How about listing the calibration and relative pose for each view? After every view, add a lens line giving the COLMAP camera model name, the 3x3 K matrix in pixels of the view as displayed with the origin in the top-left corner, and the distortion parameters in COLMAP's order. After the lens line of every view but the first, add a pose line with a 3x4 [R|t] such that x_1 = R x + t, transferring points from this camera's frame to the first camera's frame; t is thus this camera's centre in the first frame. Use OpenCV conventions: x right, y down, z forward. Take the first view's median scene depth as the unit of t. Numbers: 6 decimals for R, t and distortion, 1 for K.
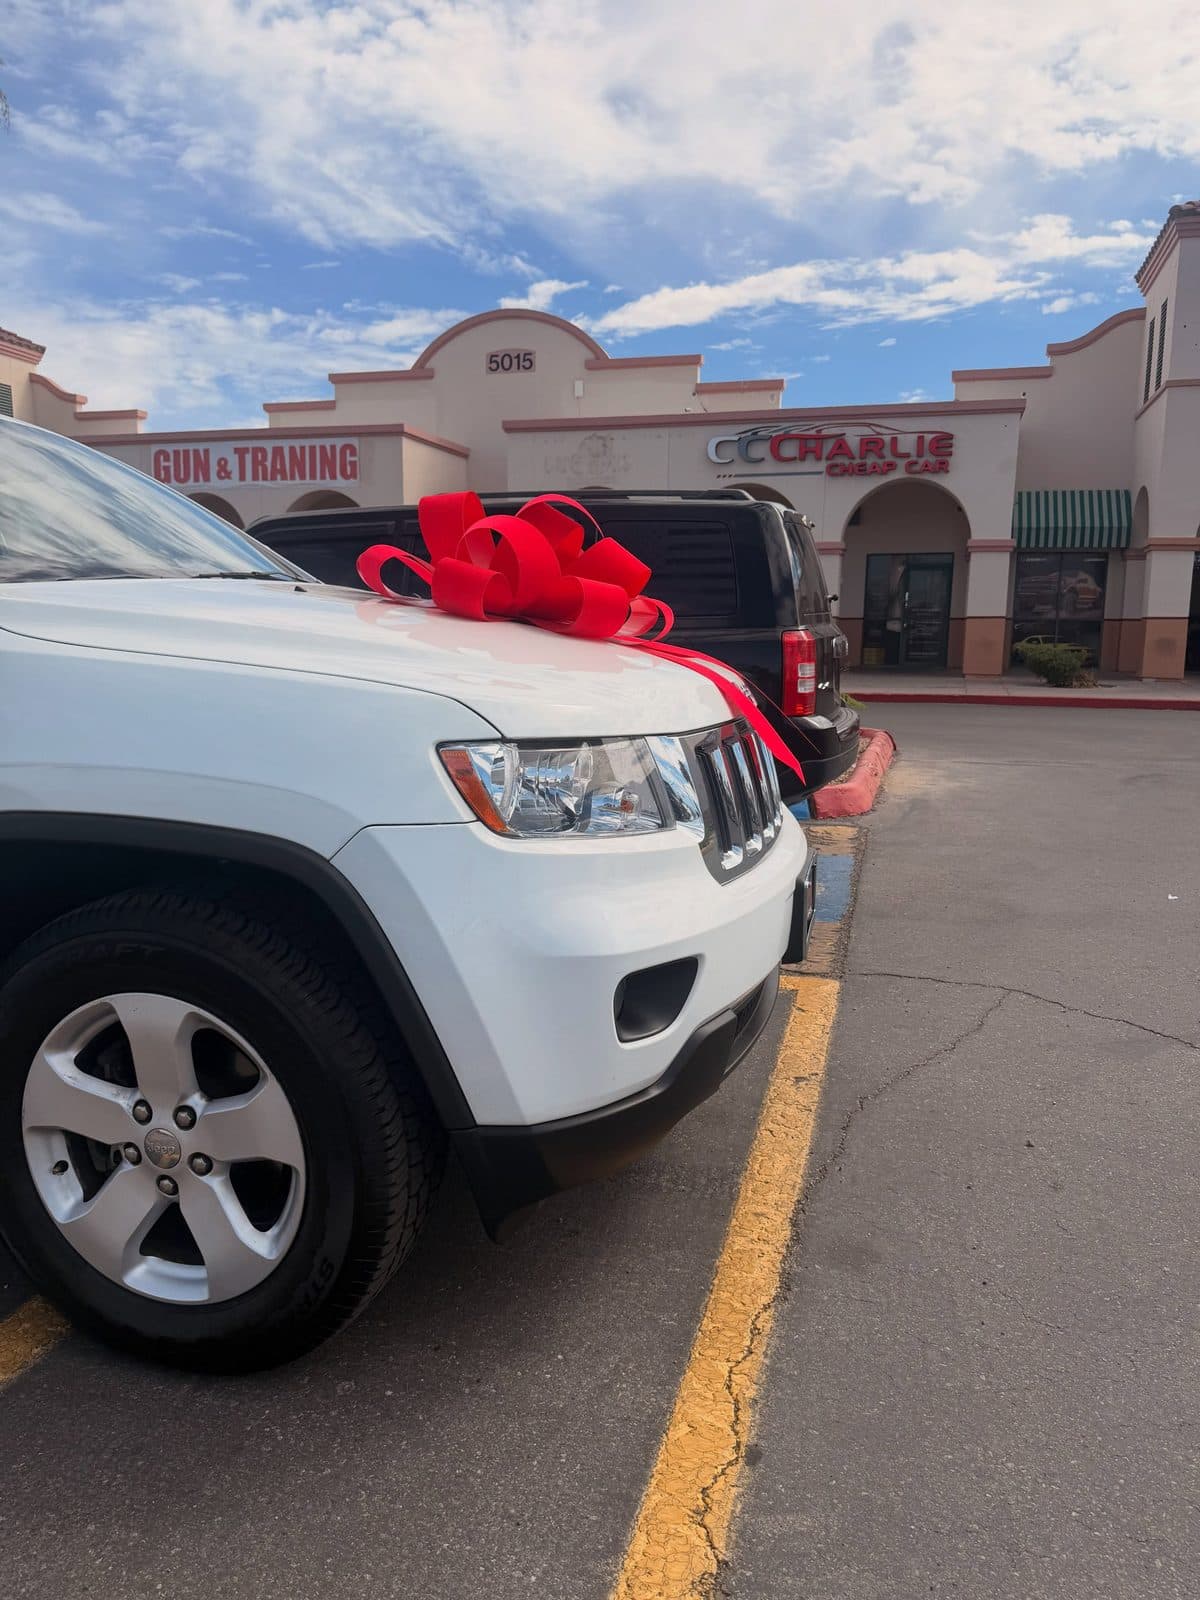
lens RADIAL K [[1122.1, 0, 601.6], [0, 1122.1, 821.1], [0, 0, 1]] dist [0.107286, -0.166664]
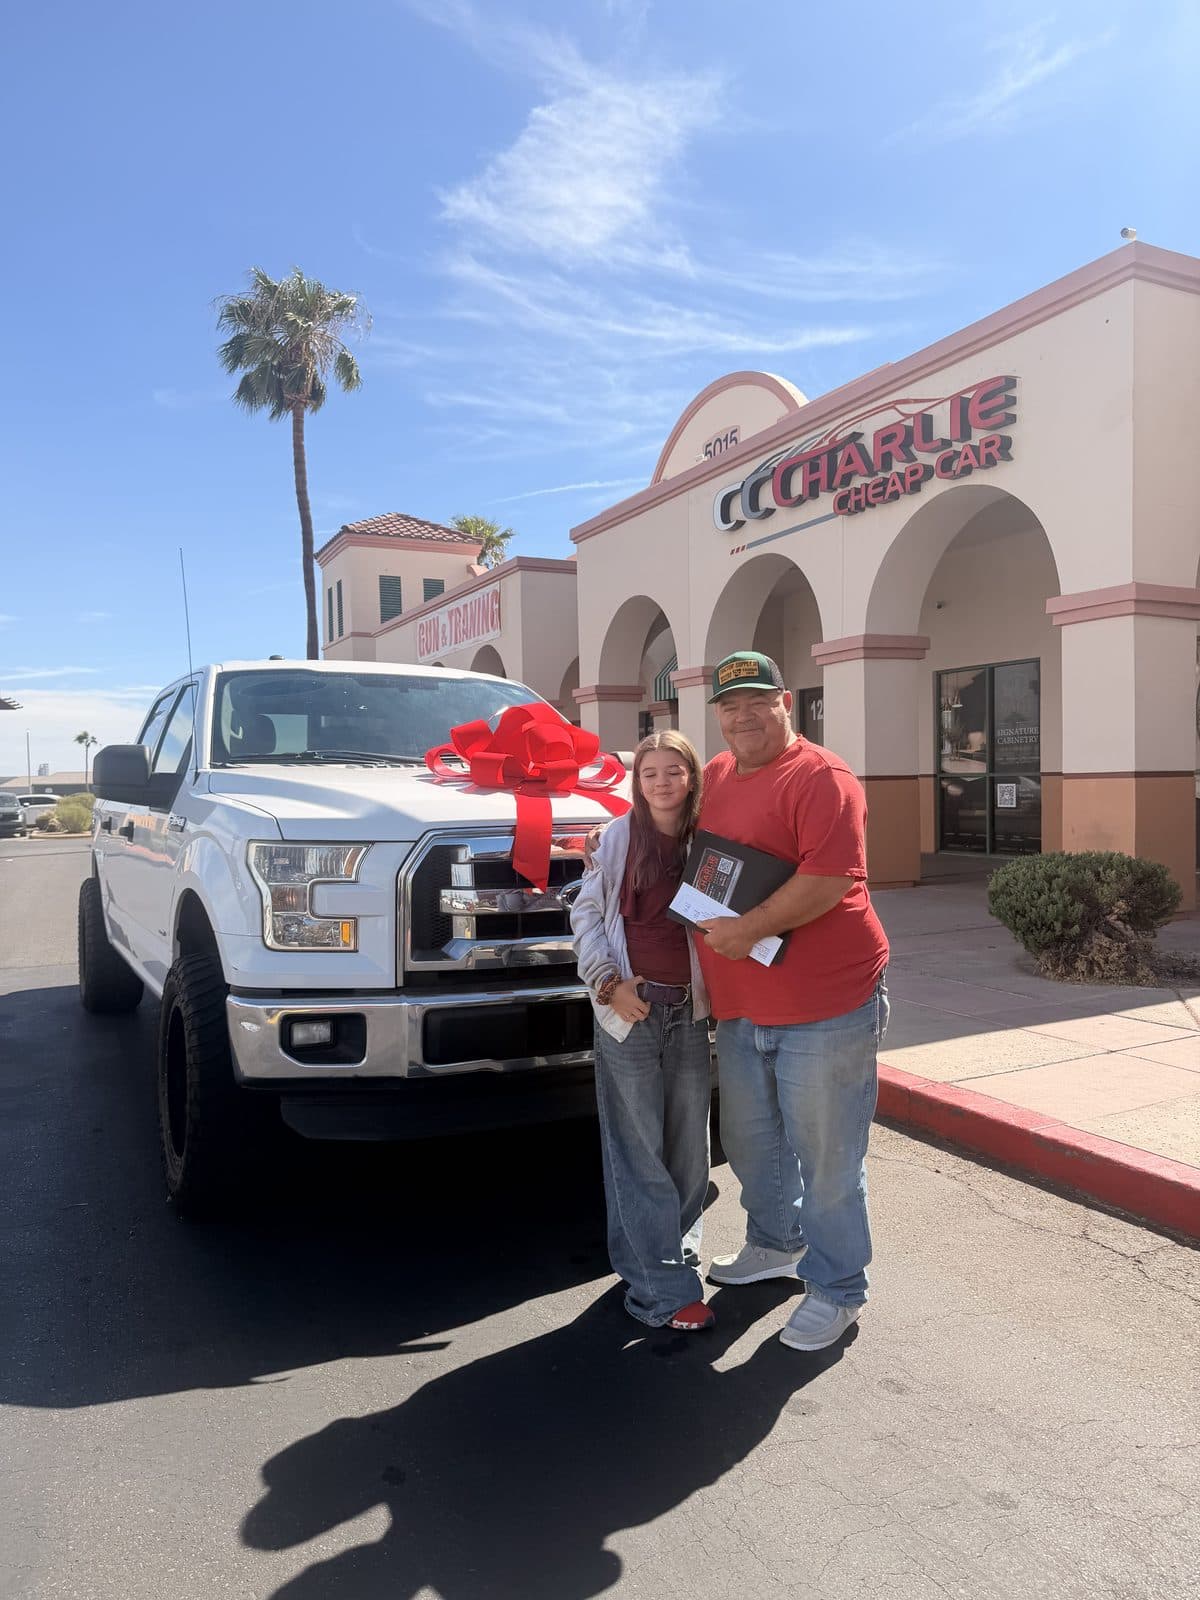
lens RADIAL K [[1122.1, 0, 601.6], [0, 1122.1, 821.1], [0, 0, 1]] dist [0.107286, -0.166664]
pose [[0.665323, 0.005079, -0.746538, 0.516902], [-0.103873, 0.990880, -0.085832, -0.105174], [0.739294, 0.134651, 0.659783, 0.581576]]
